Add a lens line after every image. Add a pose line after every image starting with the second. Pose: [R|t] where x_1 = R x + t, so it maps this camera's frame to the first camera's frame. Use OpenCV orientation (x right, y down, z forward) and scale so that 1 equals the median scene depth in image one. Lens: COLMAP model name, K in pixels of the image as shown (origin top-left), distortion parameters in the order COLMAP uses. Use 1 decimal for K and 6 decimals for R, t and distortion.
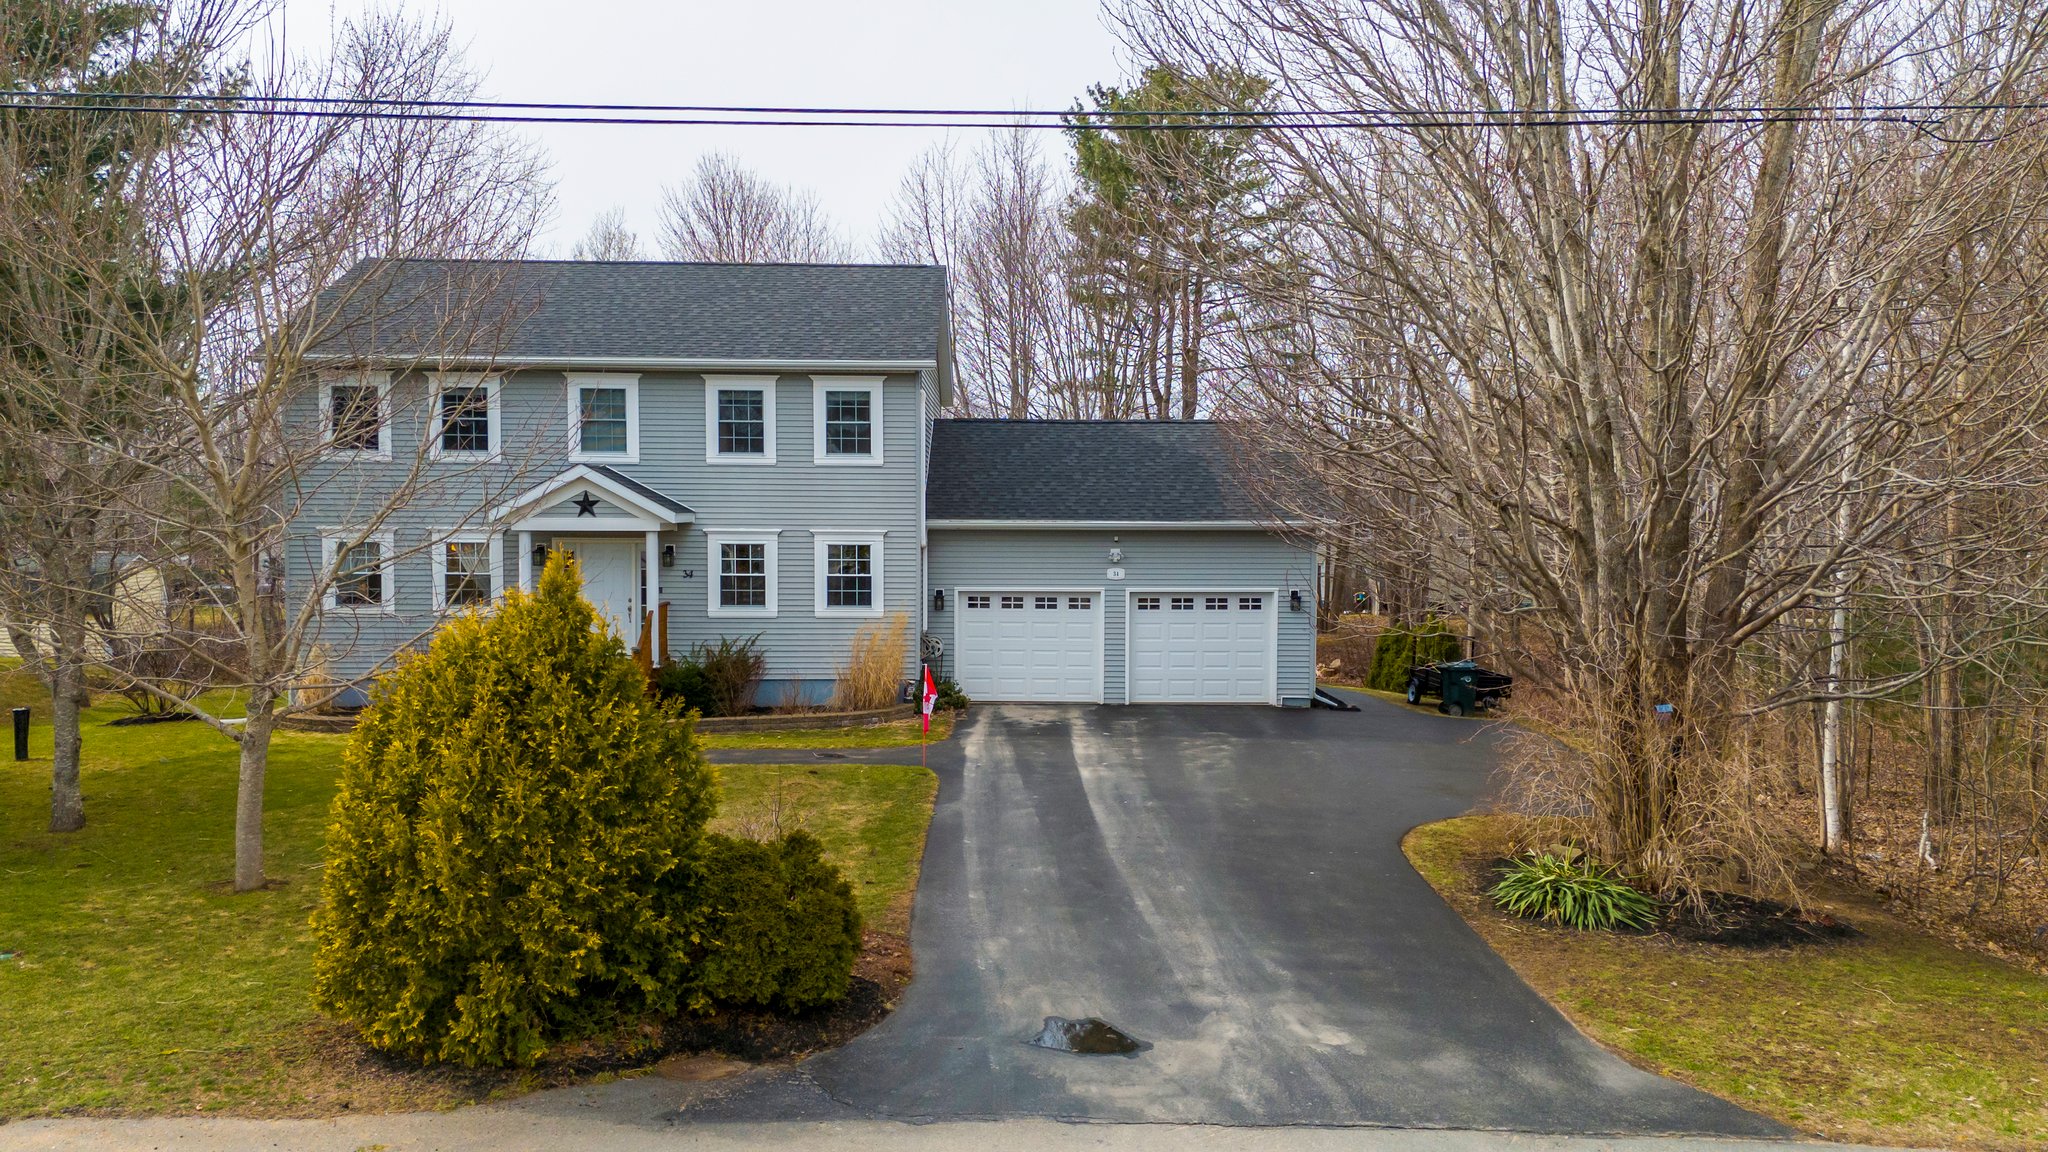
lens RADIAL K [[1503.1, 0, 1020.2], [0, 1503.1, 579.2], [0, 0, 1]] dist [0.075252, -0.065692]
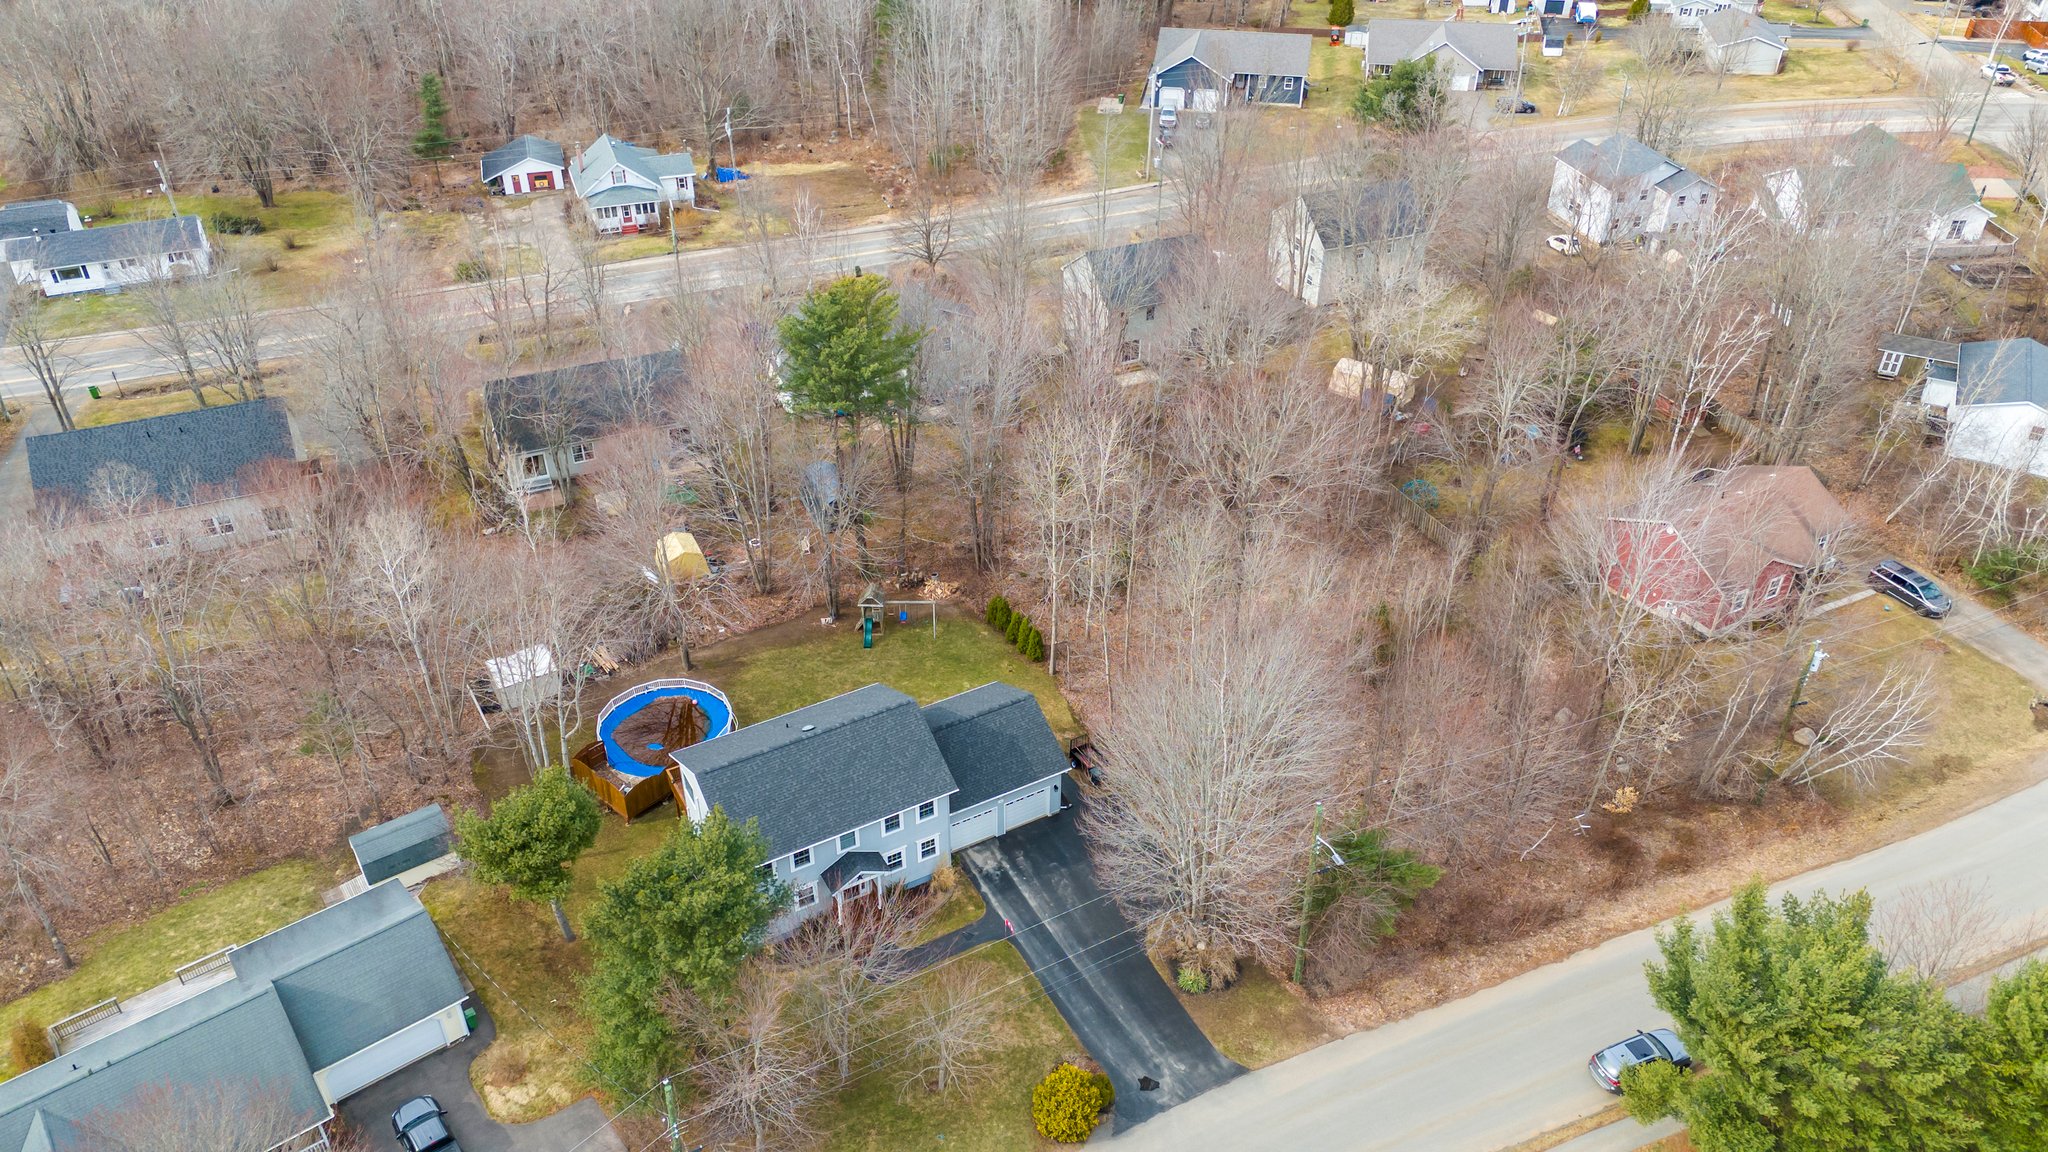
lens RADIAL K [[1503.1, 0, 1032.0], [0, 1503.1, 569.3], [0, 0, 1]] dist [0.075252, -0.065692]
pose [[0.877340, -0.269816, 0.396830, -1.649720], [0.020383, 0.847161, 0.530945, -3.476482], [-0.479437, -0.457730, 0.748748, -1.762925]]
